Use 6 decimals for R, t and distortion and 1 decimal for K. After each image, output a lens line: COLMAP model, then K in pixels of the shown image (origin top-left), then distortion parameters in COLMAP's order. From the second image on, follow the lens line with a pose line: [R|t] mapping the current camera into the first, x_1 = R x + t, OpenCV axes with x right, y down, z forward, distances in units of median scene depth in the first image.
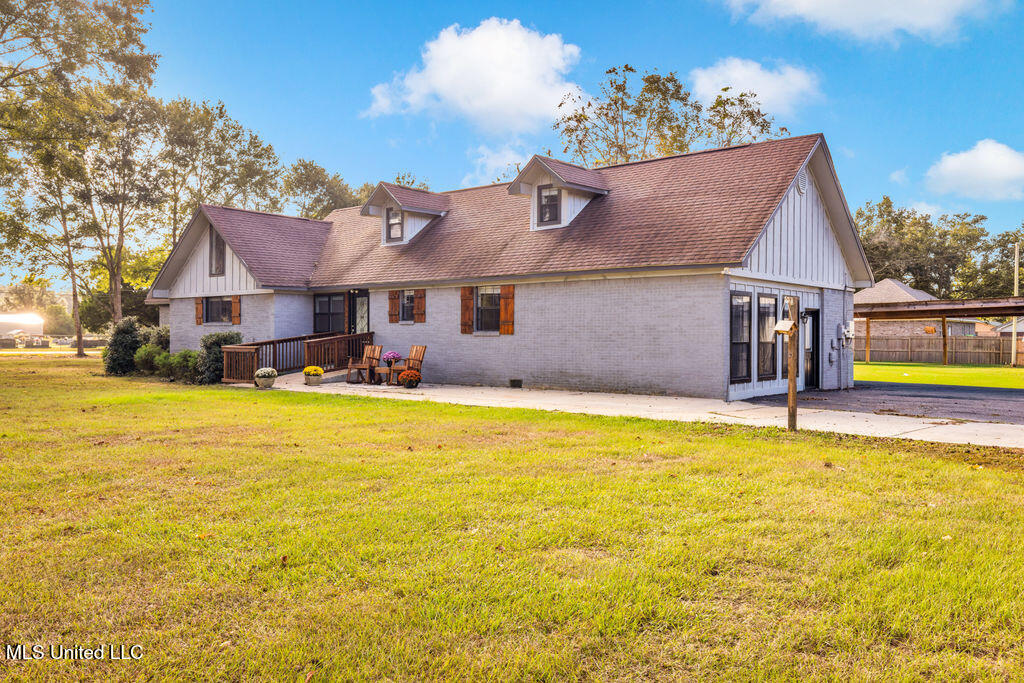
lens RADIAL K [[818.5, 0, 511.1], [0, 818.5, 340.8], [0, 0, 1]] dist [-0.047679, 0.000016]
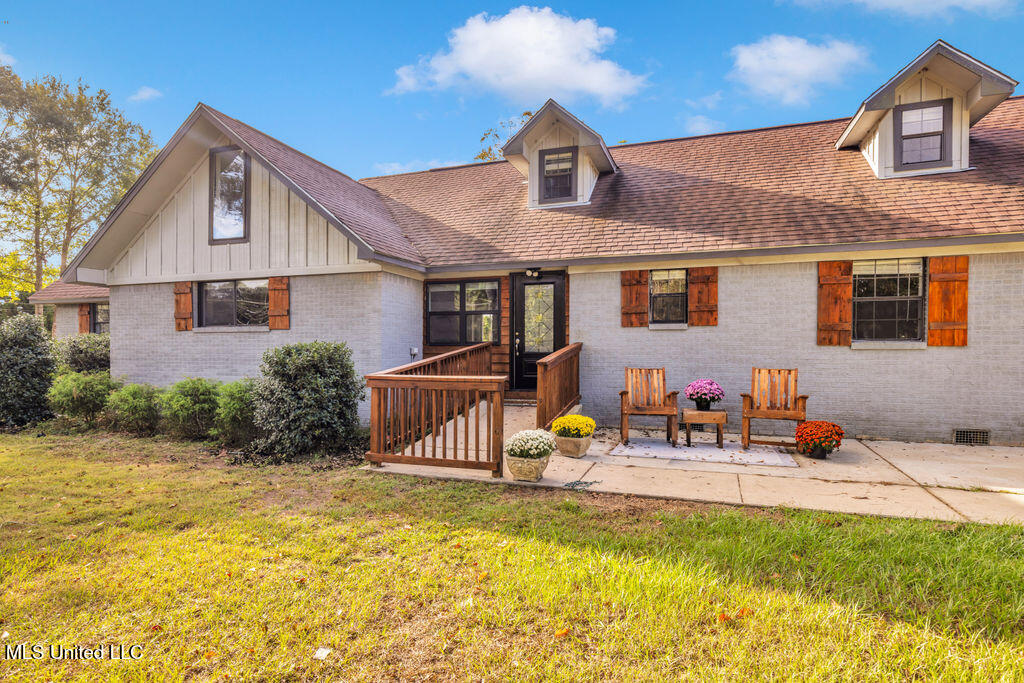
lens RADIAL K [[541.6, 0, 509.4], [0, 541.6, 349.6], [0, 0, 1]] dist [0.000741, 0.000930]
pose [[0.937718, -0.005663, 0.347350, -0.365031], [0.005578, 0.999984, 0.001246, -0.007104], [-0.347351, 0.000769, 0.937735, 0.687416]]
